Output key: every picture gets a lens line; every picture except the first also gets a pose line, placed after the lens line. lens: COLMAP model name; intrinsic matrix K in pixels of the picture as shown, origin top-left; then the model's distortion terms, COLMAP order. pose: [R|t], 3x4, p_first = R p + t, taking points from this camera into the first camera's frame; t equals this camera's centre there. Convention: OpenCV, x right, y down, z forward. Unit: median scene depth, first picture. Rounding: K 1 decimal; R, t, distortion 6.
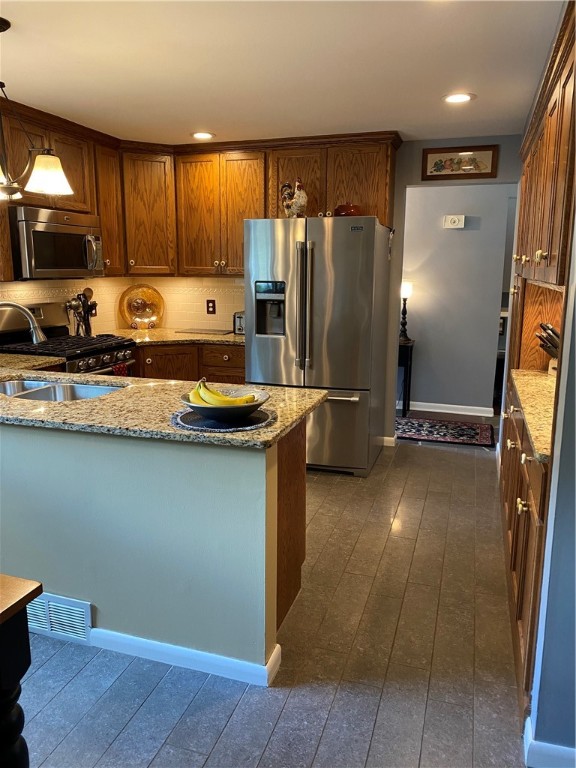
lens RADIAL K [[592.6, 0, 269.8], [0, 592.6, 387.6], [0, 0, 1]] dist [0.022270, -0.019167]
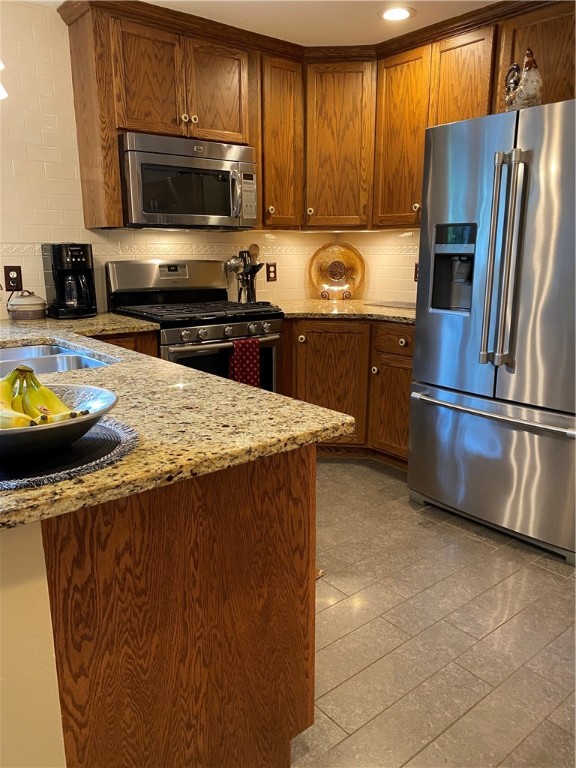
lens RADIAL K [[592.6, 0, 289.3], [0, 592.6, 386.7], [0, 0, 1]] dist [0.022270, -0.019167]
pose [[0.849398, 0.113688, -0.515362, 0.174281], [-0.101906, 0.993475, 0.051203, -0.020179], [0.517821, 0.009027, 0.855441, 0.333639]]
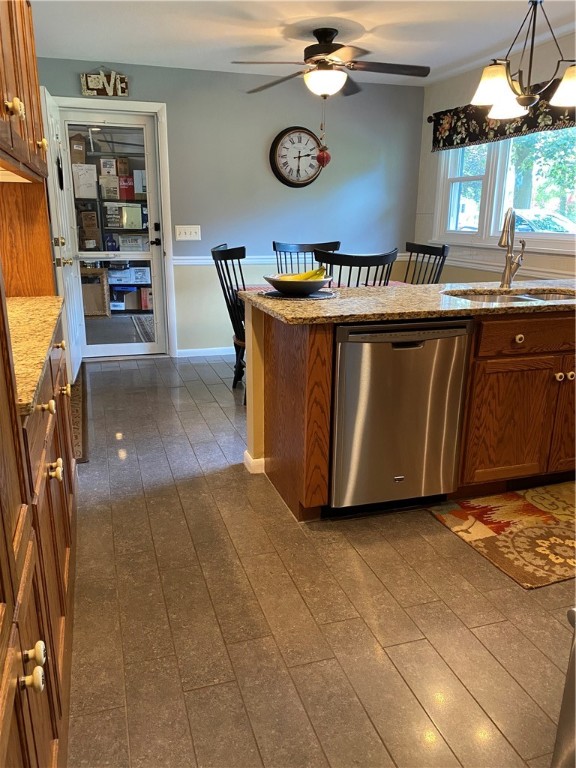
lens RADIAL K [[592.6, 0, 290.5], [0, 592.6, 382.7], [0, 0, 1]] dist [0.022270, -0.019167]
pose [[-0.798319, 0.157167, -0.581365, 0.345280], [-0.132681, 0.895727, 0.424346, -0.152215], [0.587438, 0.415899, -0.694222, 0.941109]]
